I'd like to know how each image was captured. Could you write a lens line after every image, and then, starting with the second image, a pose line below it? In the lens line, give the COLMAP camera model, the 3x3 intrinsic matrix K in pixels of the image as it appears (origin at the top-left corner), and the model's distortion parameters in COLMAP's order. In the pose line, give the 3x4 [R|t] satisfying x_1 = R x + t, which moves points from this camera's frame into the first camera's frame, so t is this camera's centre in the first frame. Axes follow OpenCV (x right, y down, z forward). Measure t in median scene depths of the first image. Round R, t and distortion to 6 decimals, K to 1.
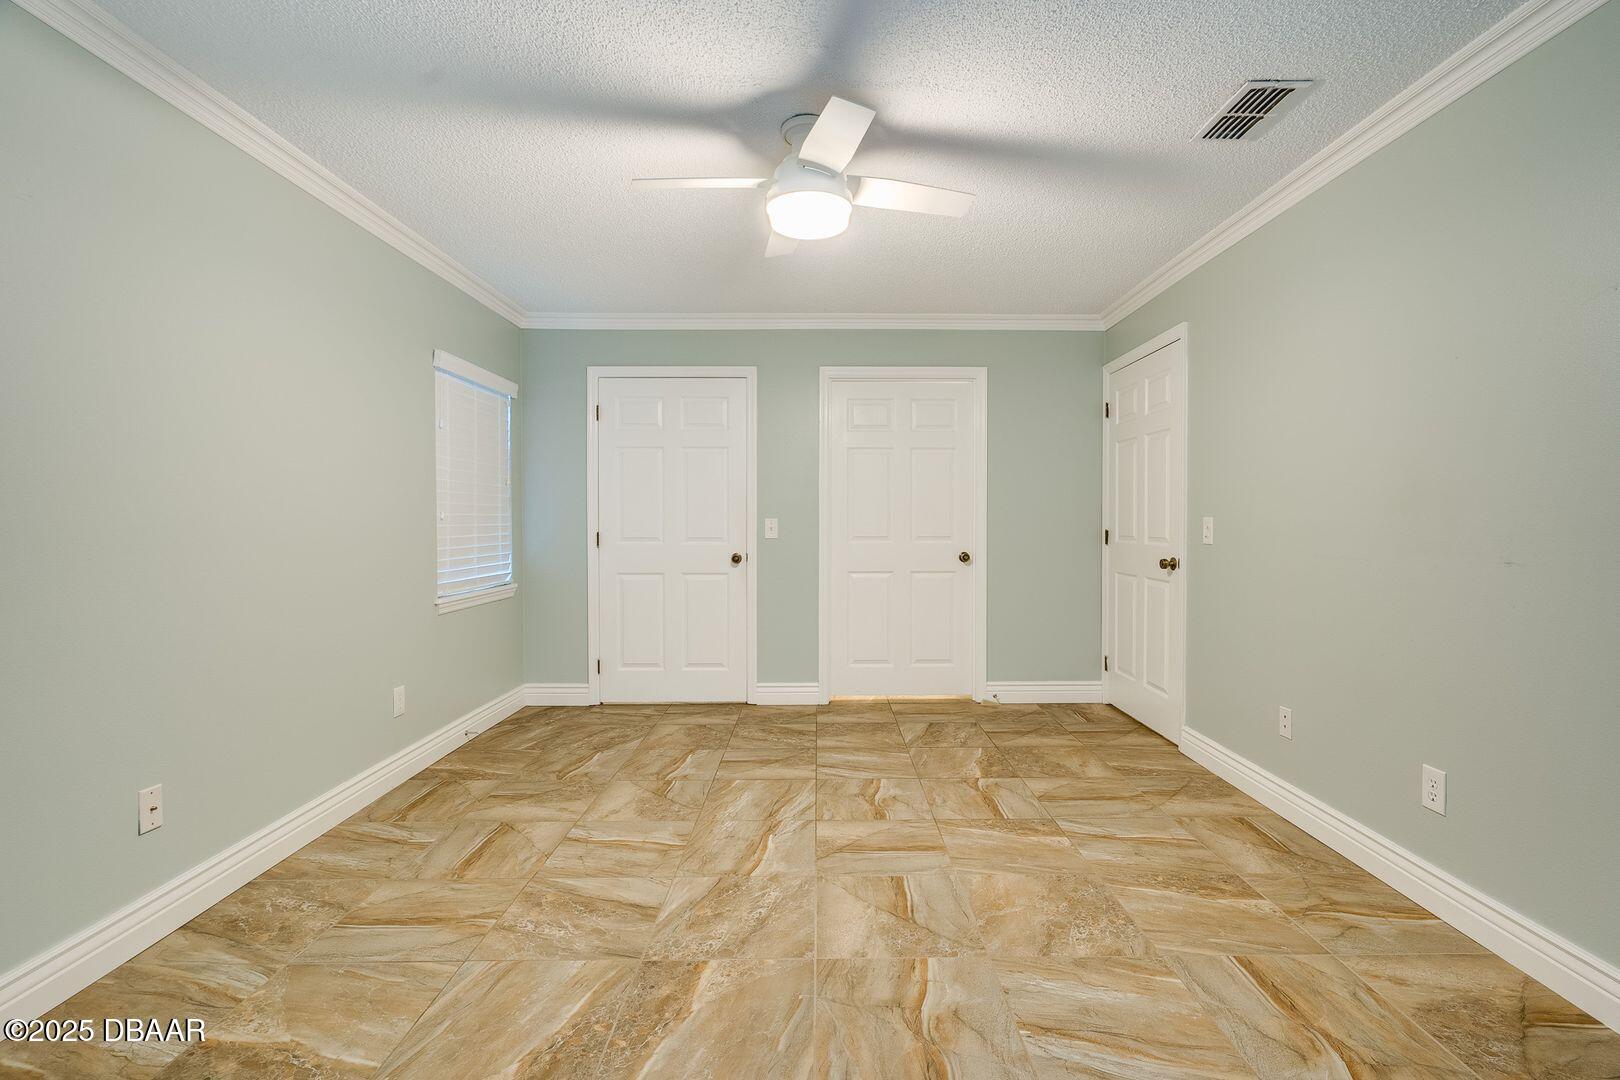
lens RADIAL K [[754.4, 0, 818.7], [0, 754.4, 524.1], [0, 0, 1]] dist [0.000018, 0.000457]
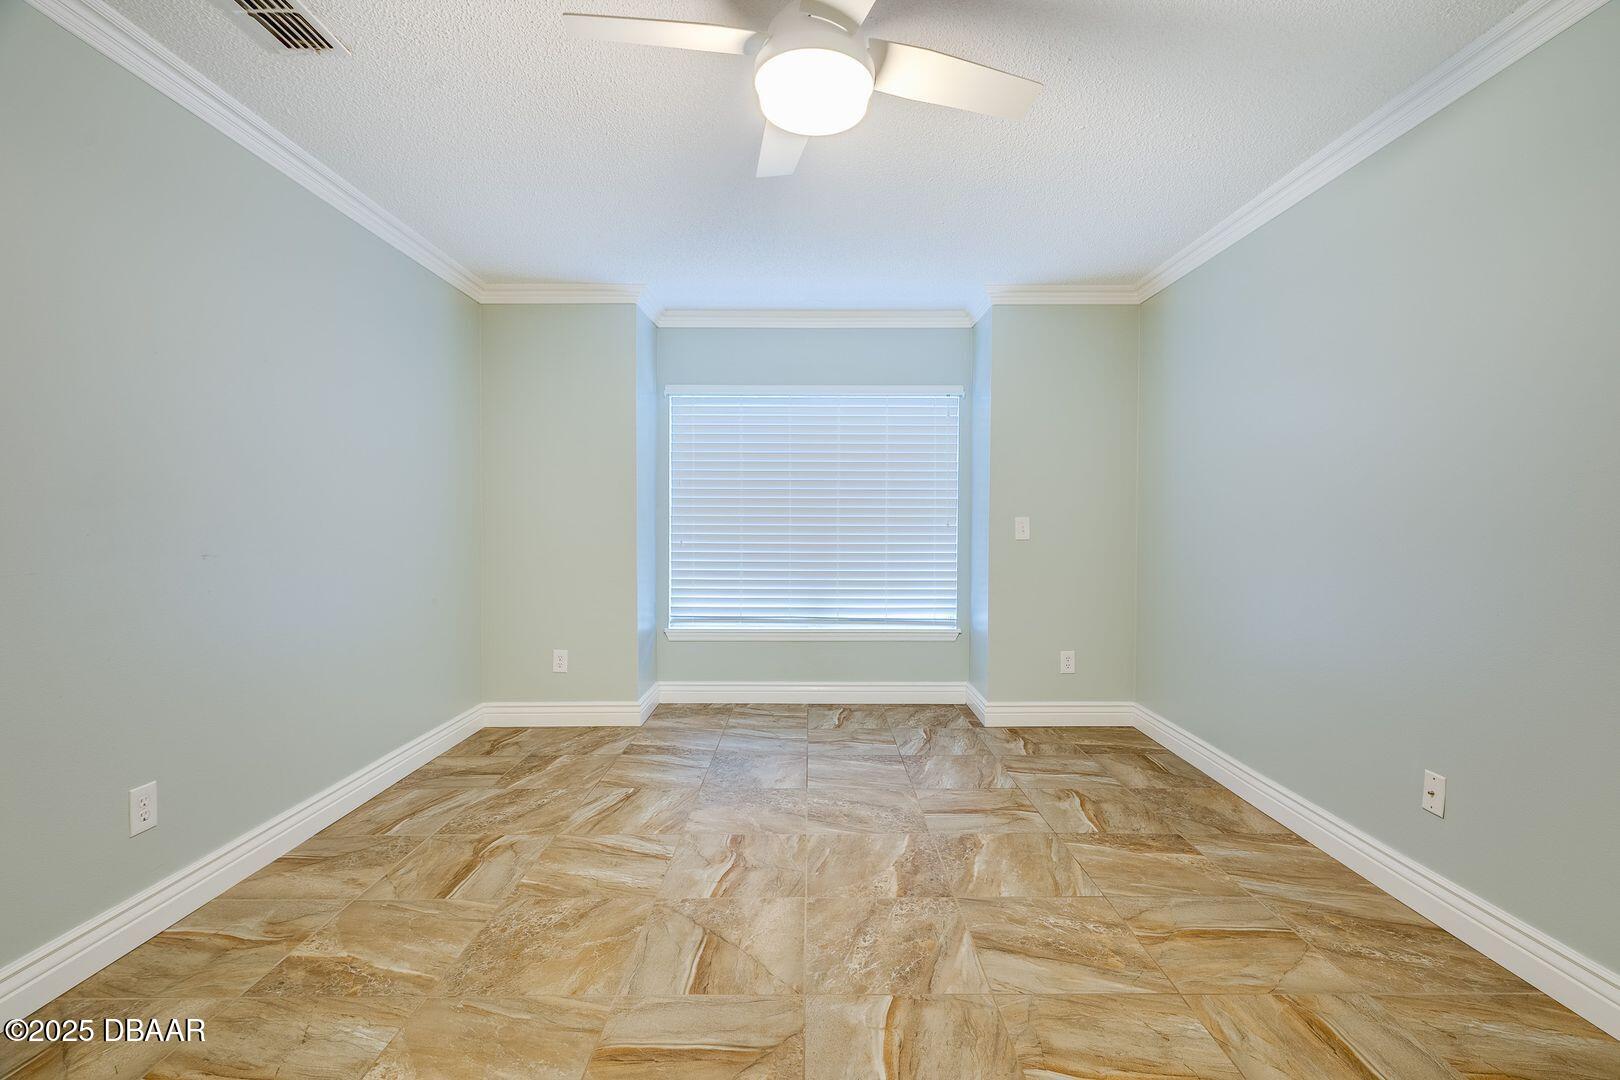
lens RADIAL K [[754.4, 0, 818.7], [0, 754.4, 524.1], [0, 0, 1]] dist [0.000018, 0.000457]
pose [[-0.999957, 0.000791, -0.009265, -0.012480], [0.000690, 0.999941, 0.010882, -0.011934], [0.009273, 0.010875, -0.999898, 1.958314]]
